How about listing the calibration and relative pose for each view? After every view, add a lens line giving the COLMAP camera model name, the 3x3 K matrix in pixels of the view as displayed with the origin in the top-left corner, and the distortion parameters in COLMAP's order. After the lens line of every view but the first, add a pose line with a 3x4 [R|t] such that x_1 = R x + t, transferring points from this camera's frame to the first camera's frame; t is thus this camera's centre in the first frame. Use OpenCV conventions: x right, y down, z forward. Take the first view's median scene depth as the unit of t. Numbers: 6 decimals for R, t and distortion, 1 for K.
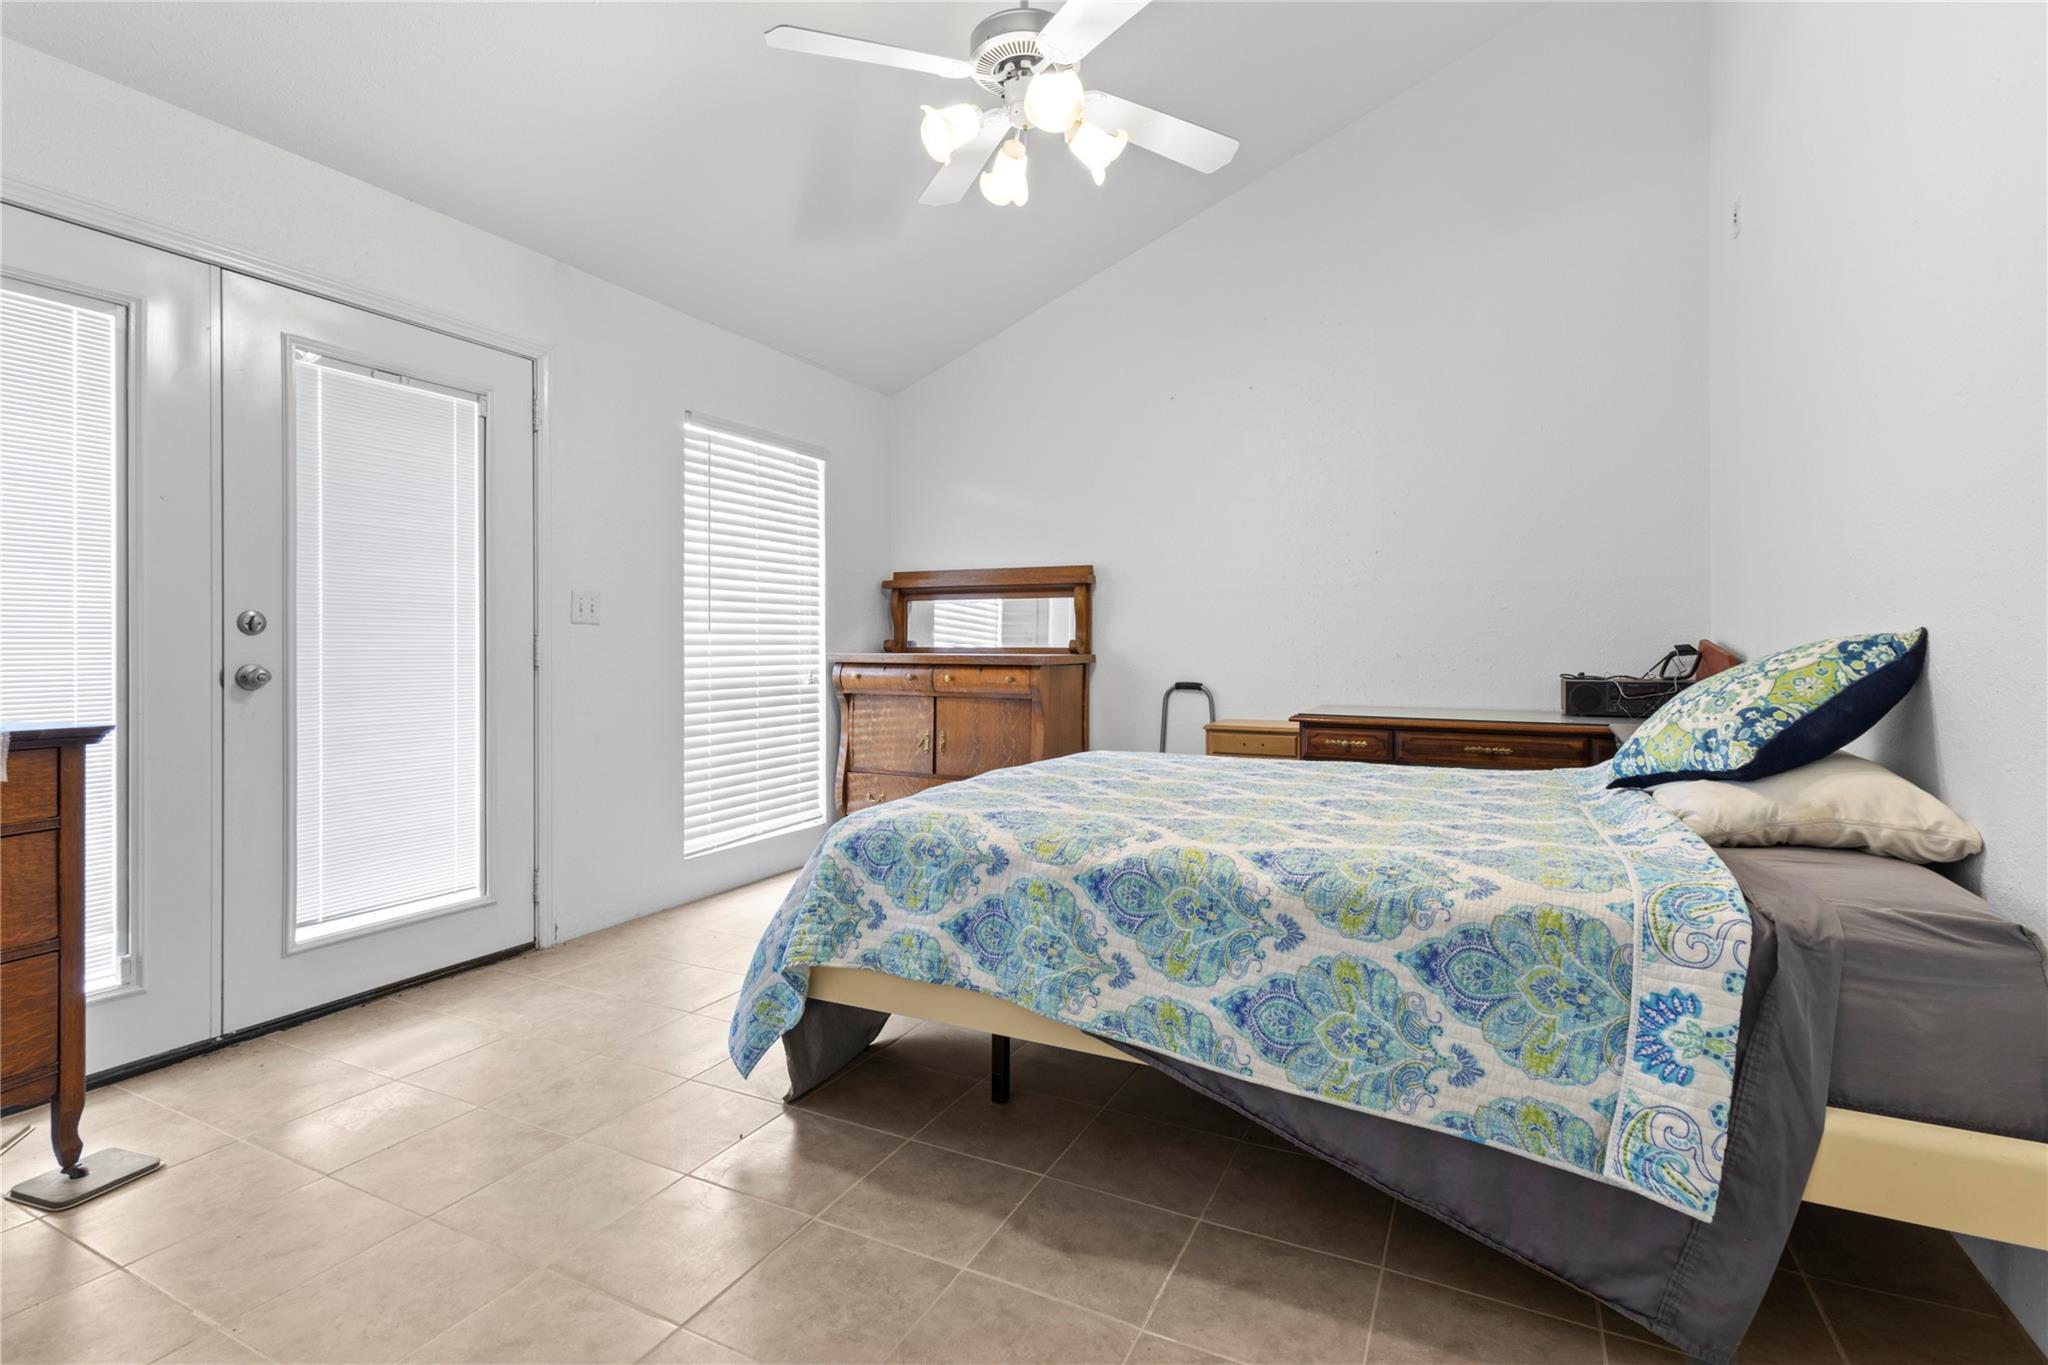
lens RADIAL K [[956.0, 0, 1021.5], [0, 956.0, 639.5], [0, 0, 1]] dist [-0.001800, 0.000054]
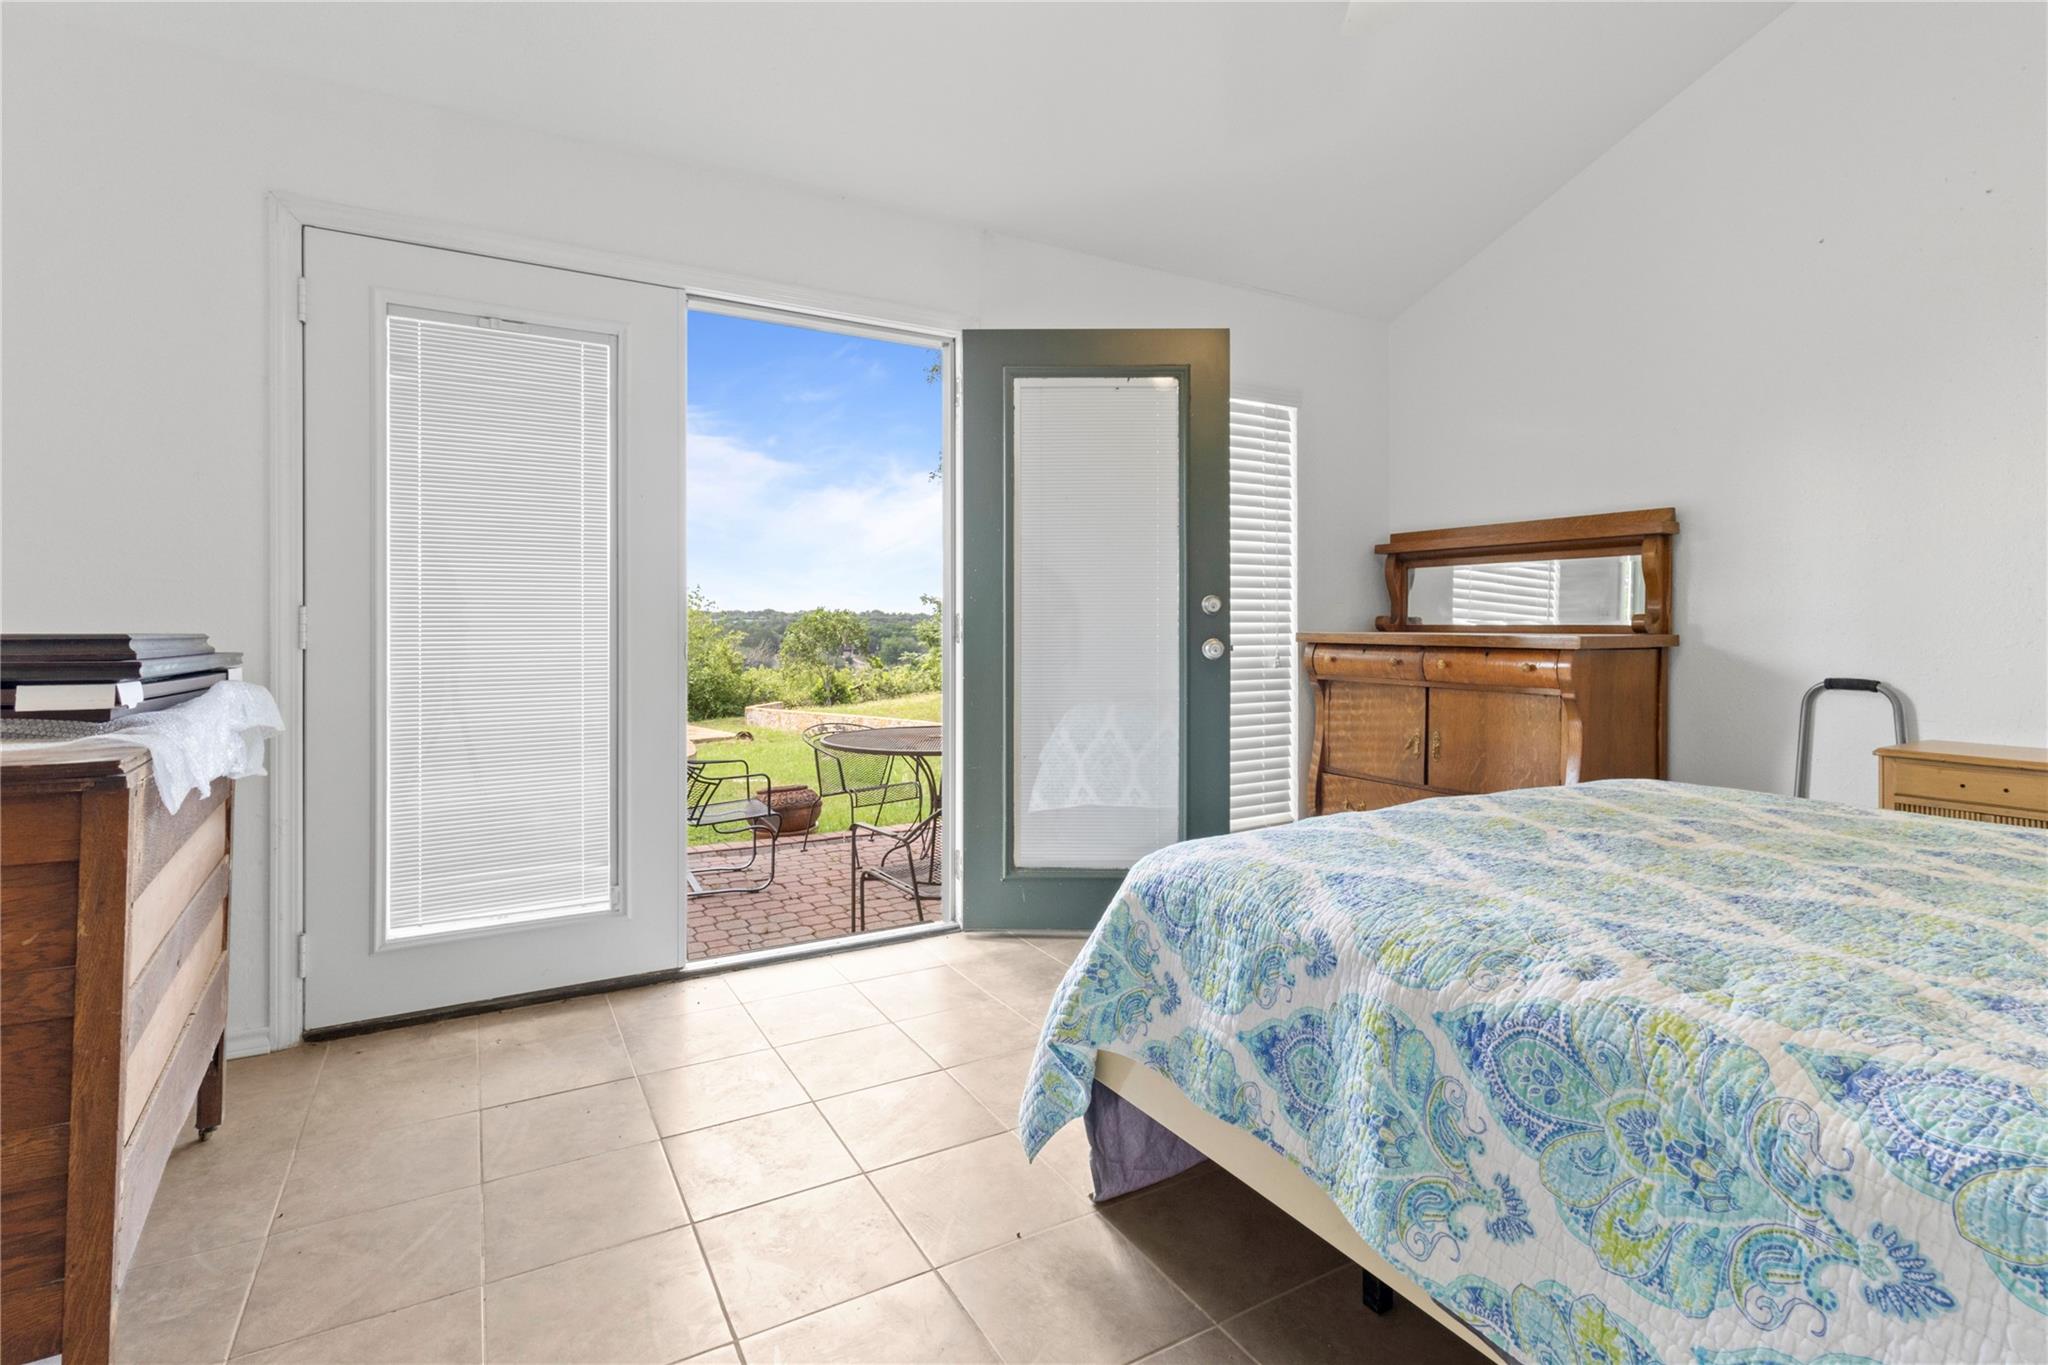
lens RADIAL K [[957.1, 0, 1020.9], [0, 957.1, 625.4], [0, 0, 1]] dist [0.005561, 0.001582]
pose [[0.830254, -0.001216, -0.557384, 0.073965], [0.005494, 0.999967, 0.006002, 0.002358], [0.557358, -0.008045, 0.830233, 0.160115]]
